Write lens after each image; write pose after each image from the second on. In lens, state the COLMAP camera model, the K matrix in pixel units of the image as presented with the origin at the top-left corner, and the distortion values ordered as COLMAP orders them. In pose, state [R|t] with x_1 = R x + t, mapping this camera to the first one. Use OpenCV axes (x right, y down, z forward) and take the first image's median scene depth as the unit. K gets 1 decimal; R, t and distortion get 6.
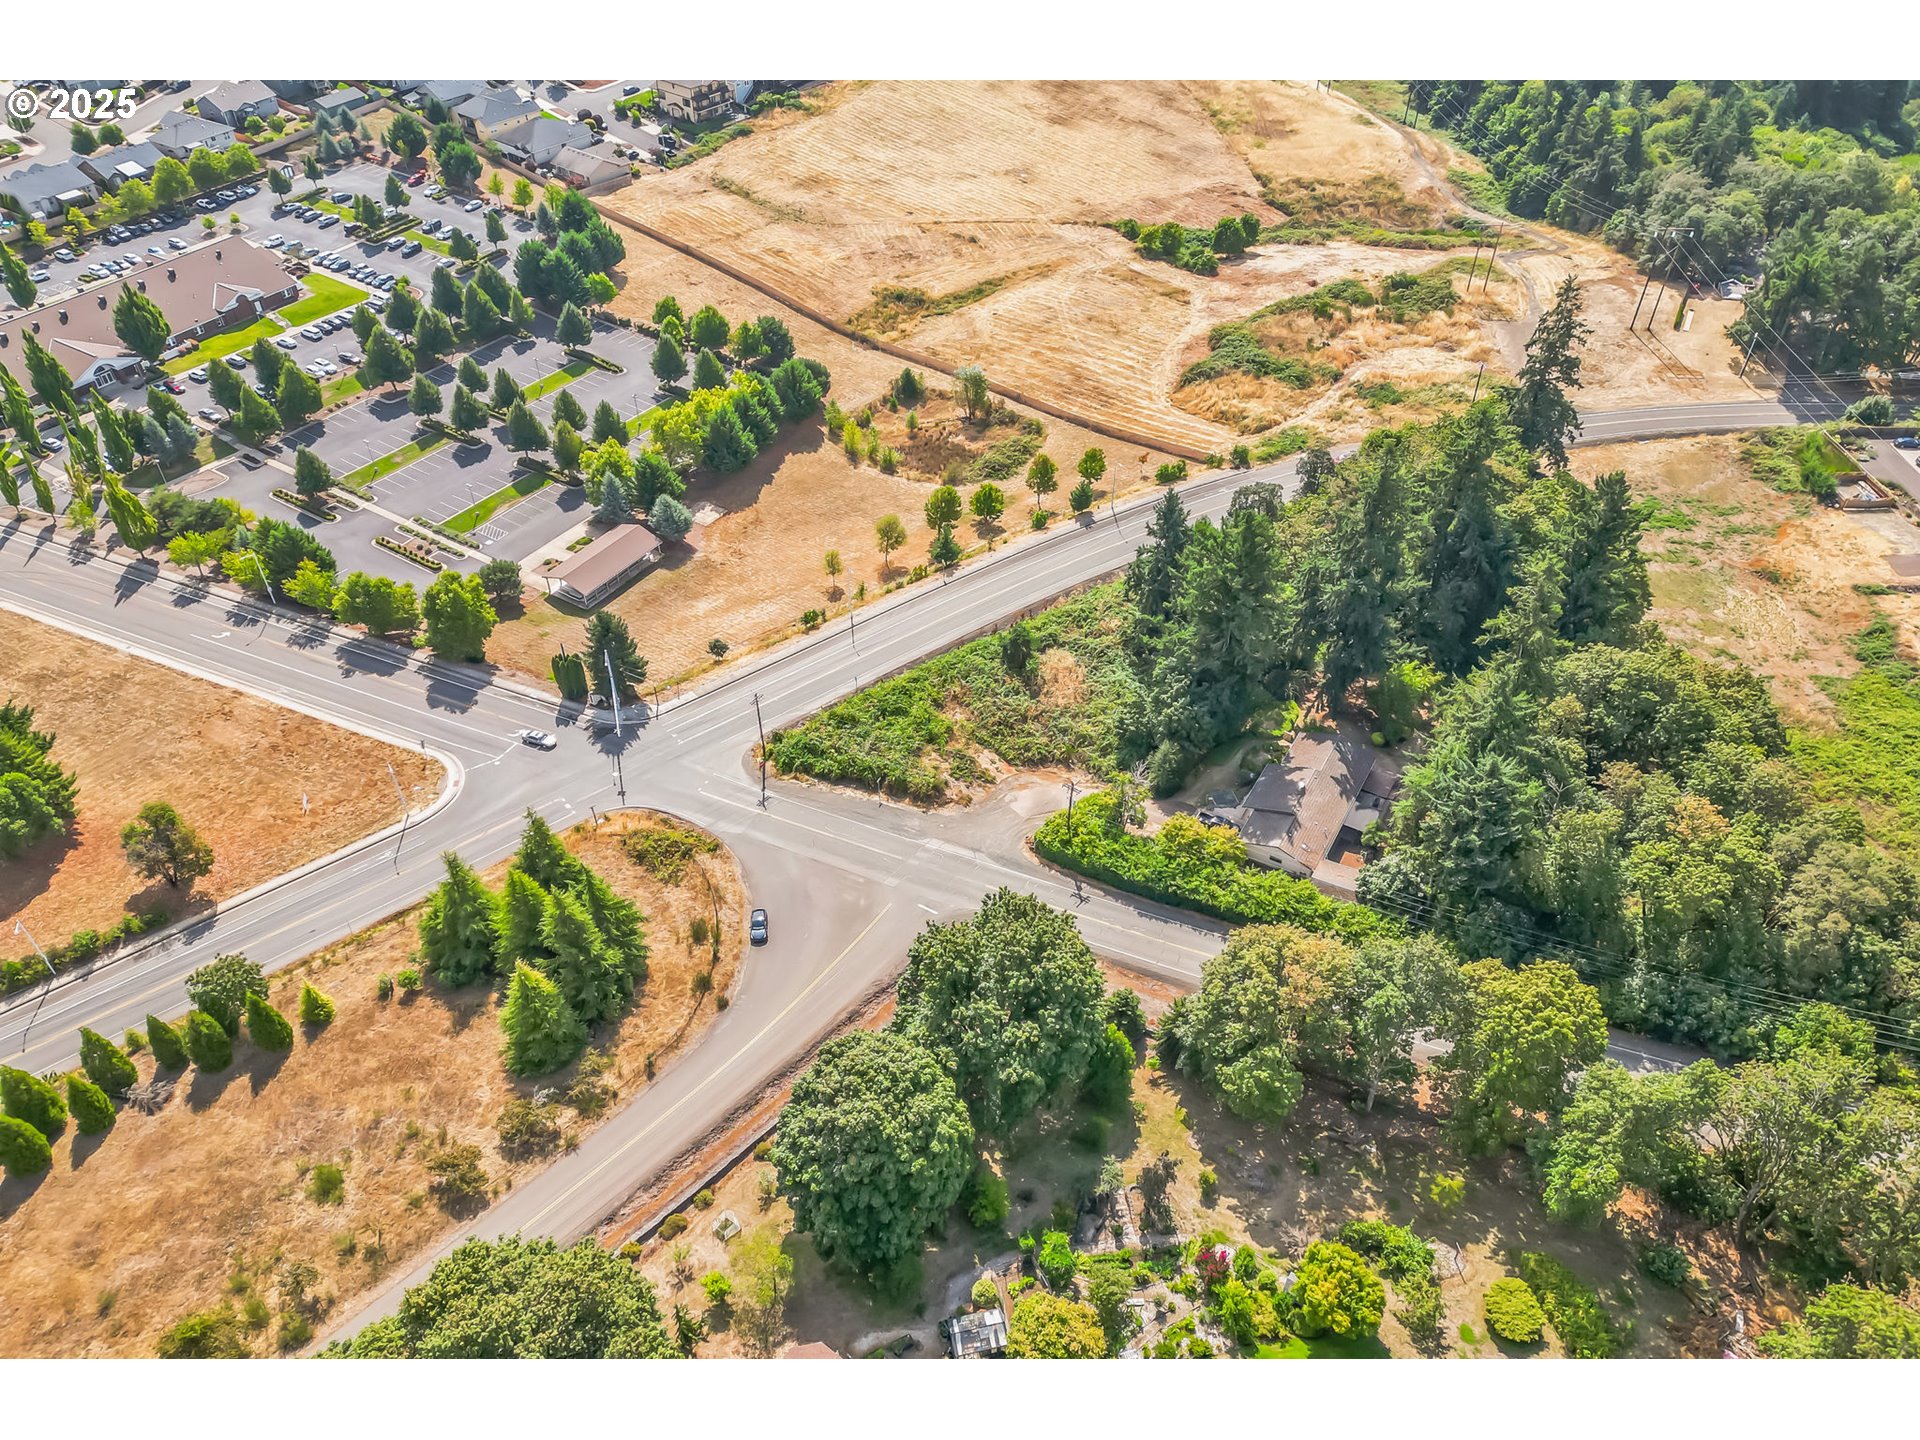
lens RADIAL K [[1338.2, 0, 953.3], [0, 1338.2, 721.1], [0, 0, 1]] dist [0.073802, -0.069492]
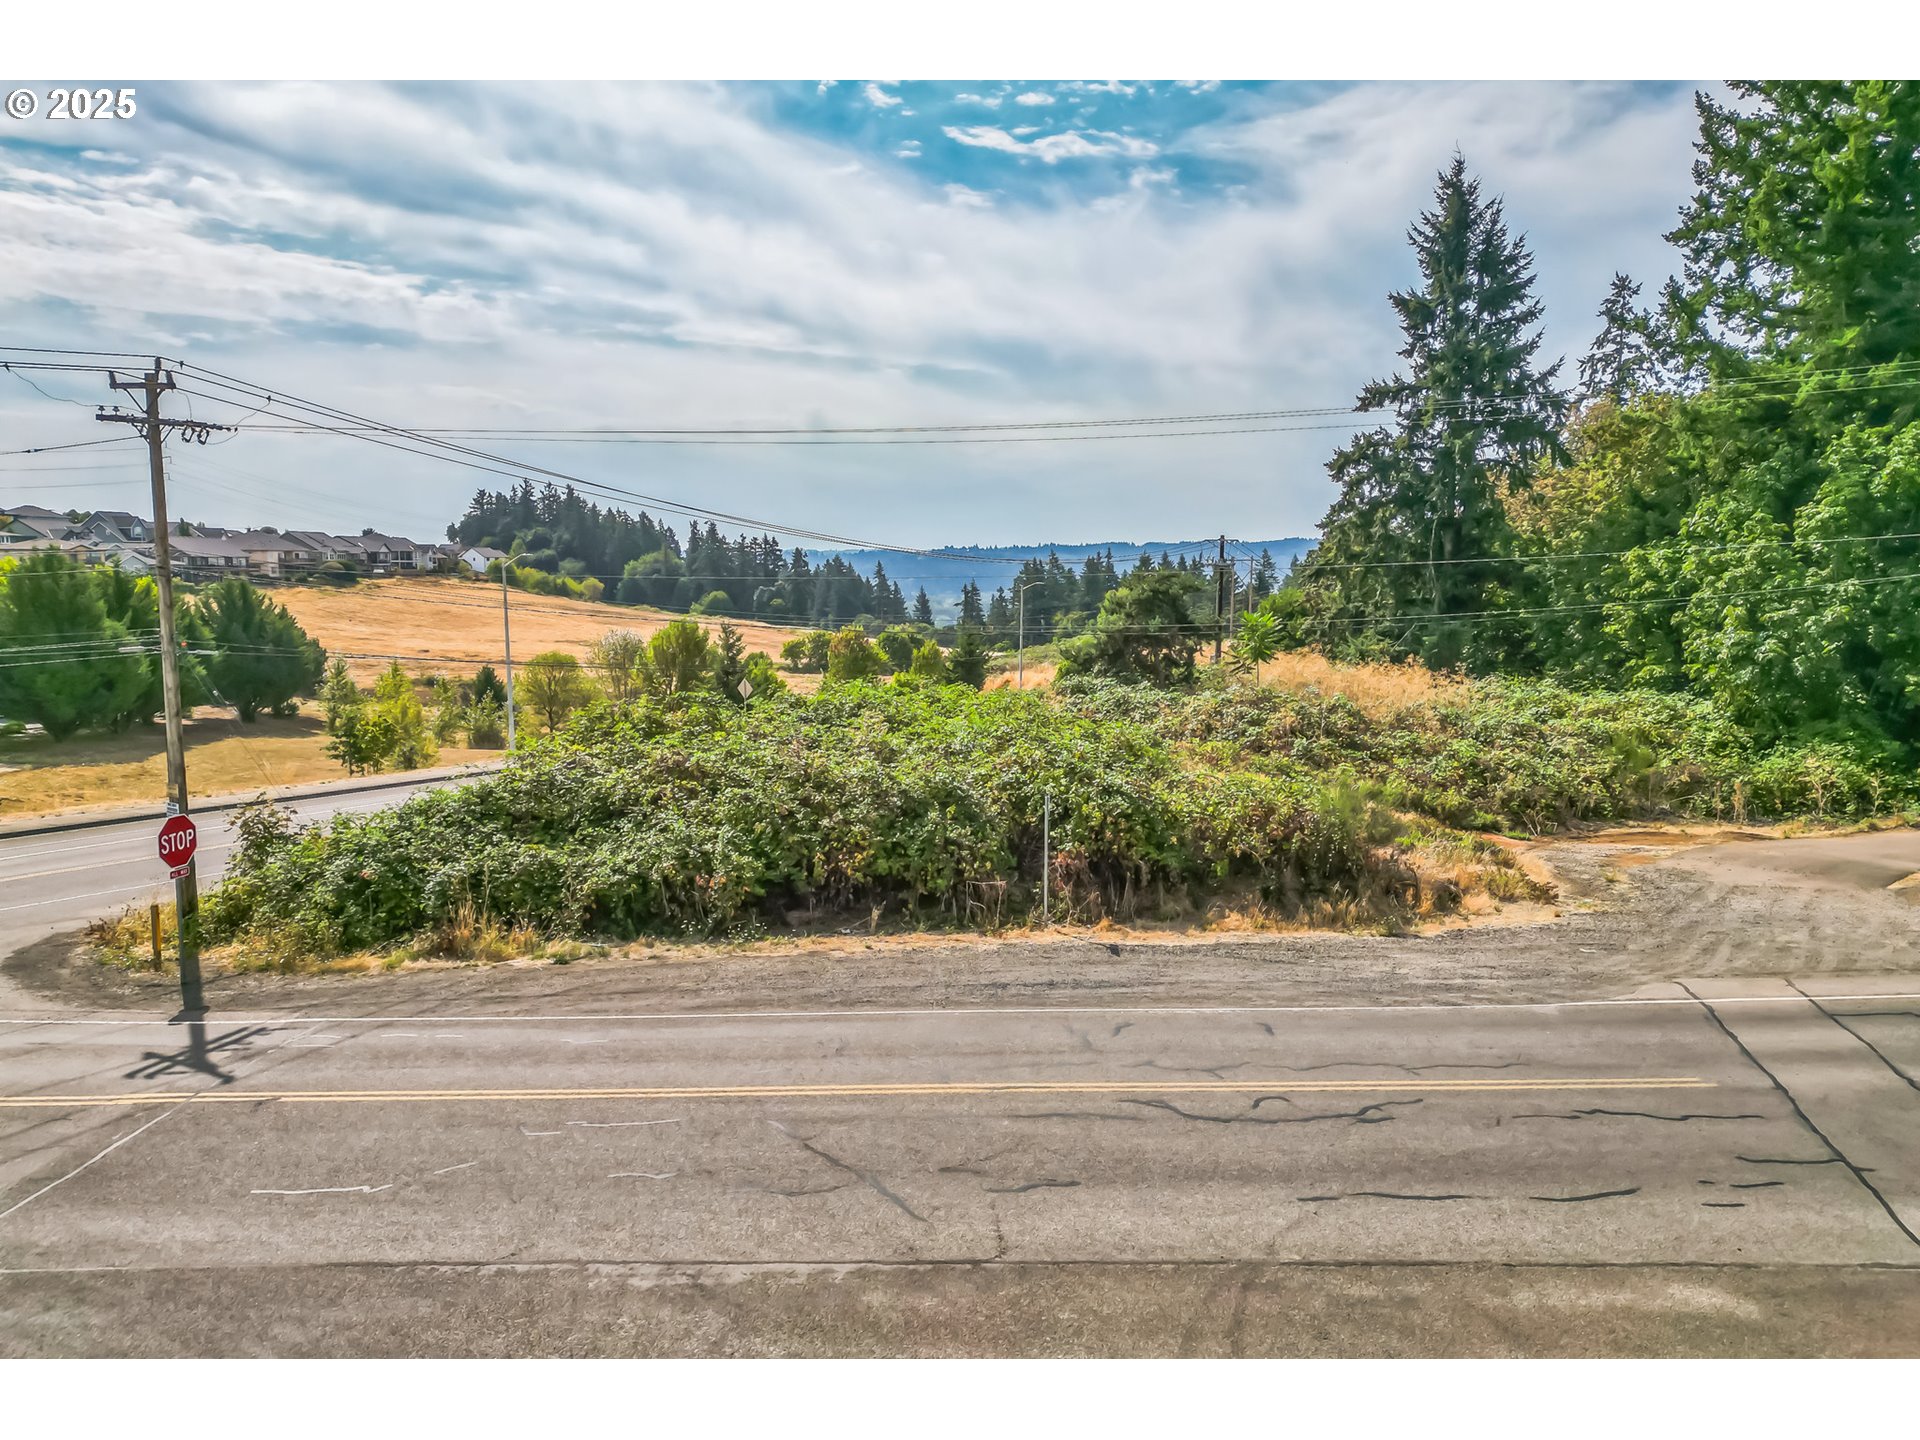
lens RADIAL K [[1338.2, 0, 953.3], [0, 1338.2, 721.1], [0, 0, 1]] dist [0.073802, -0.069492]
pose [[0.913409, -0.041505, 0.404922, -0.084834], [0.264384, 0.816874, -0.512657, 0.074819], [-0.309493, 0.575320, 0.757113, 0.579378]]
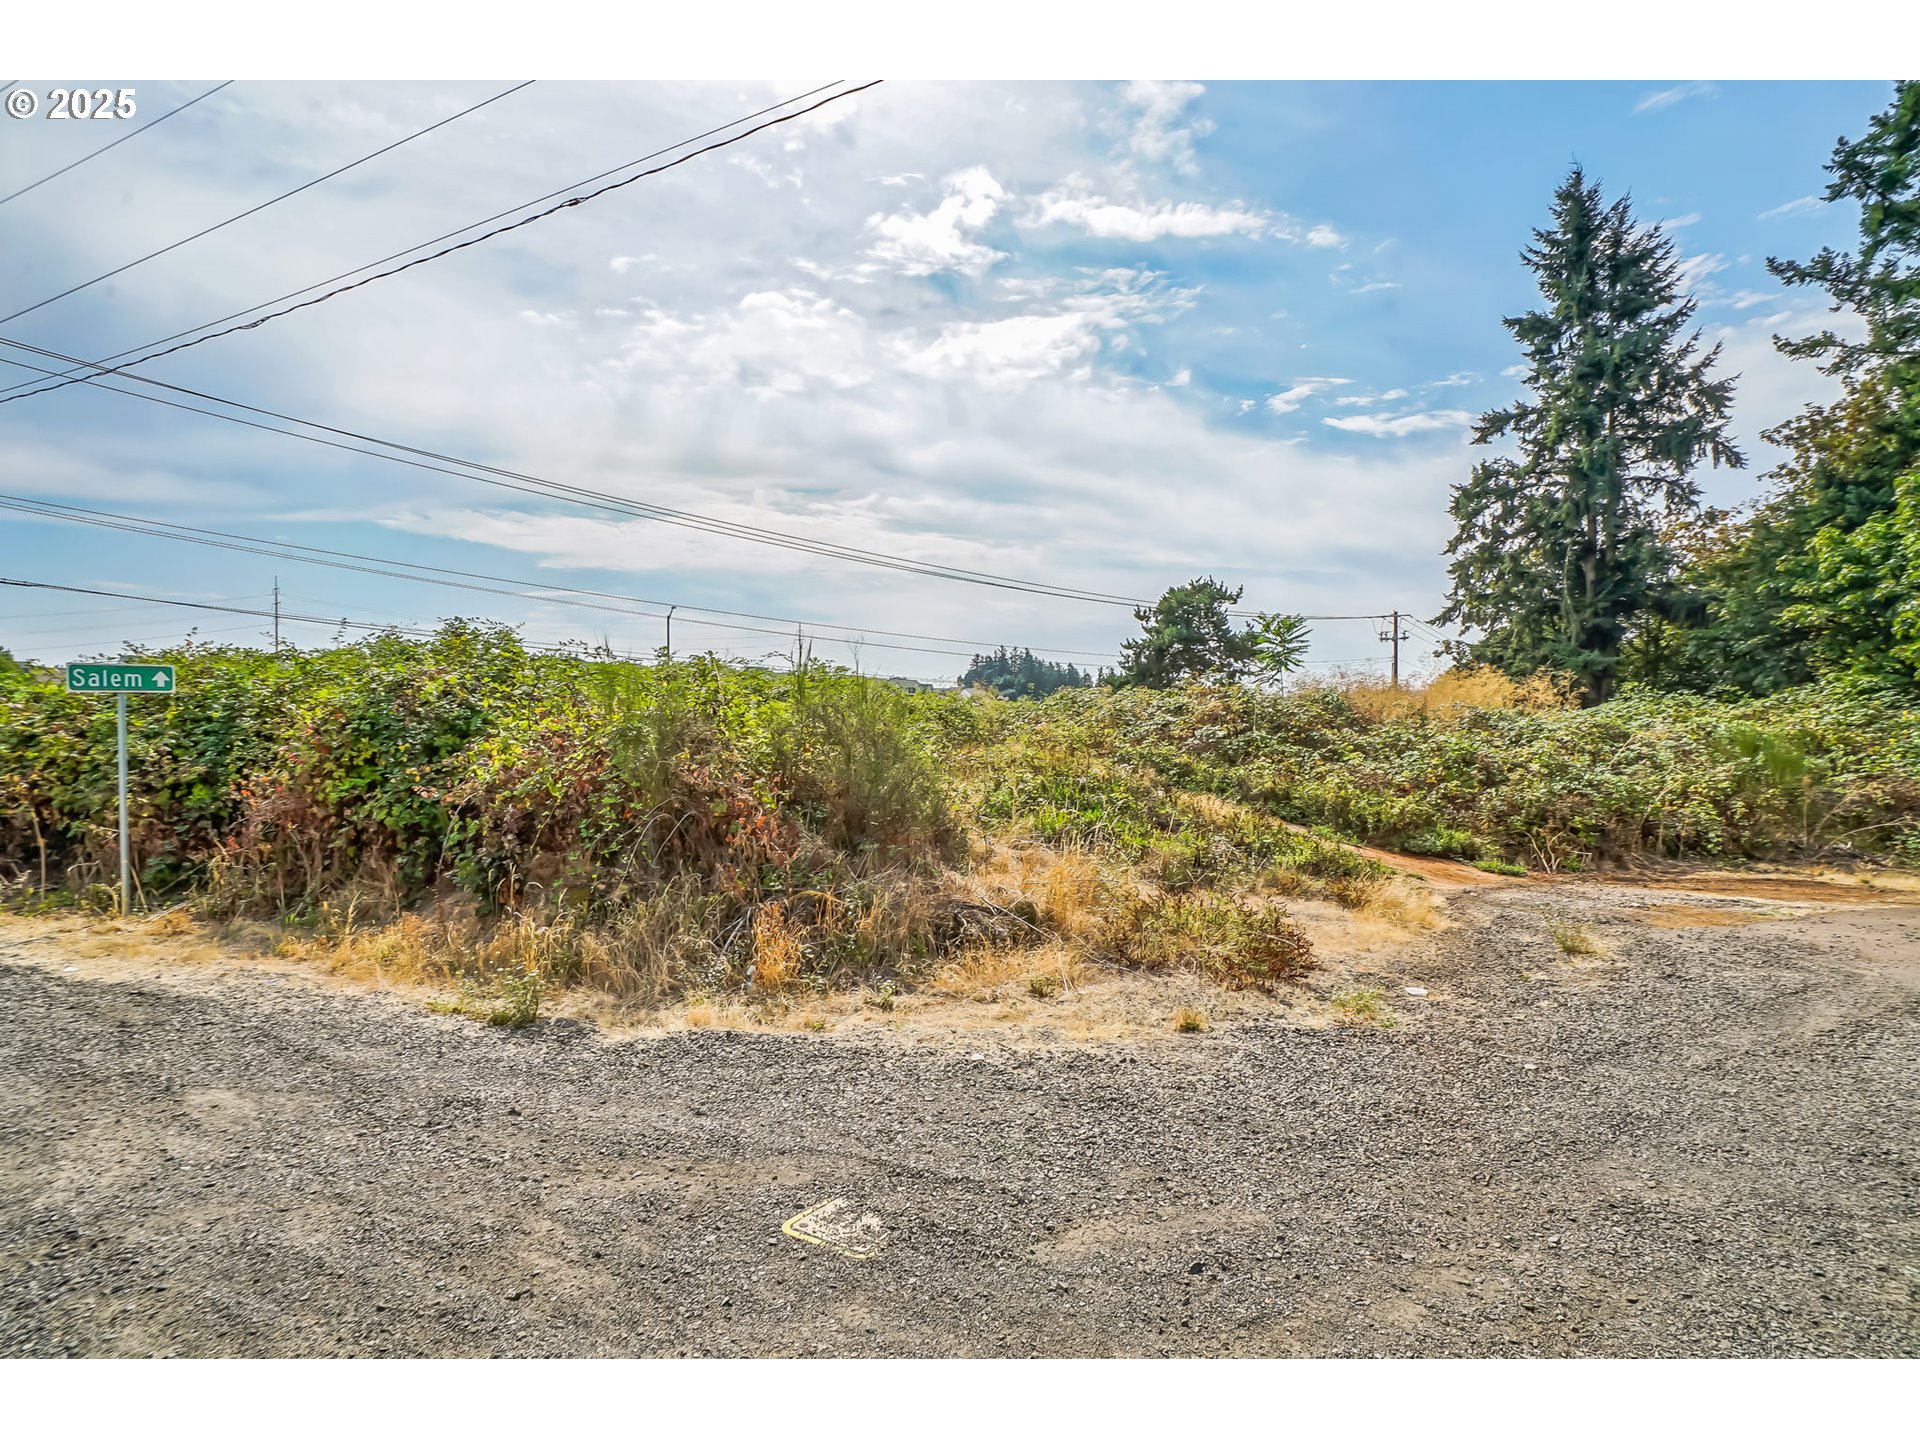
lens RADIAL K [[884.2, 0, 951.5], [0, 884.2, 713.1], [0, 0, 1]] dist [-0.042031, 0.011830]
pose [[0.999695, 0.006763, 0.023762, -0.002742], [0.010433, 0.756266, -0.654181, 0.053216], [-0.022395, 0.654229, 0.755965, 0.633775]]
